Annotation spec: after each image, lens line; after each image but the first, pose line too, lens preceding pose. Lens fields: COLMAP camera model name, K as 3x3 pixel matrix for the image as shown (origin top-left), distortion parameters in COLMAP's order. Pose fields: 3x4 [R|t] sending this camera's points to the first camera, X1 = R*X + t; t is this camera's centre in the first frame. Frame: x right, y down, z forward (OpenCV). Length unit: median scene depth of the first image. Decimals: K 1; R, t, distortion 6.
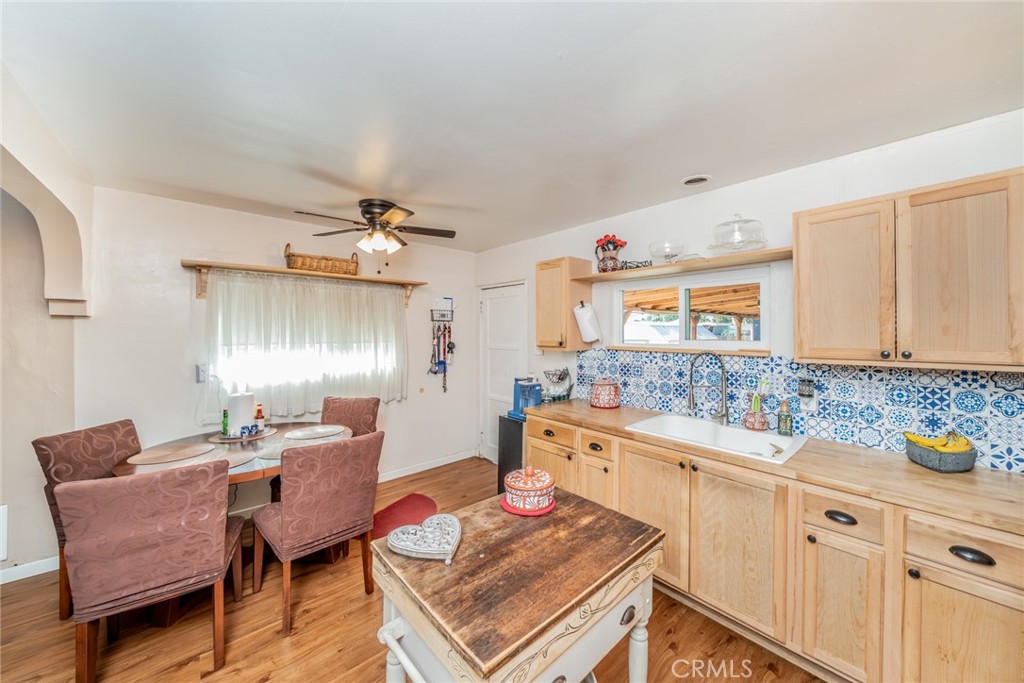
lens RADIAL K [[356.2, 0, 511.0], [0, 356.2, 335.8], [0, 0, 1]] dist [-0.002577, -0.000070]
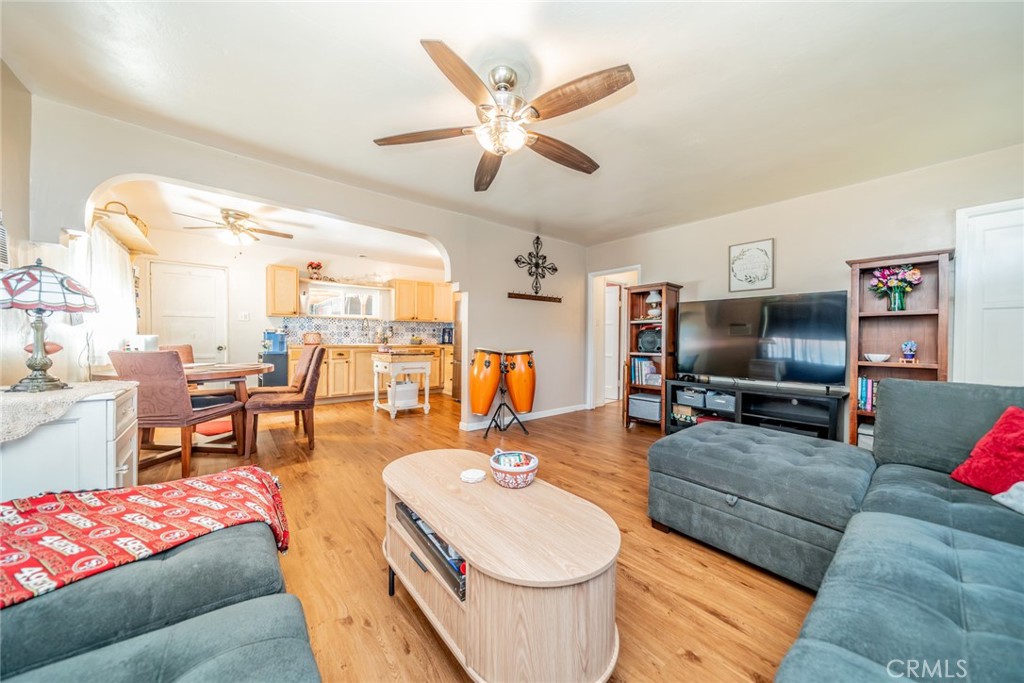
lens RADIAL K [[356.2, 0, 512.8], [0, 356.2, 340.6], [0, 0, 1]] dist [-0.002577, -0.000070]
pose [[0.036843, -0.004164, 0.999312, -1.903440], [-0.001128, 0.999991, 0.004209, 0.185742], [-0.999320, -0.001282, 0.036838, -0.201855]]
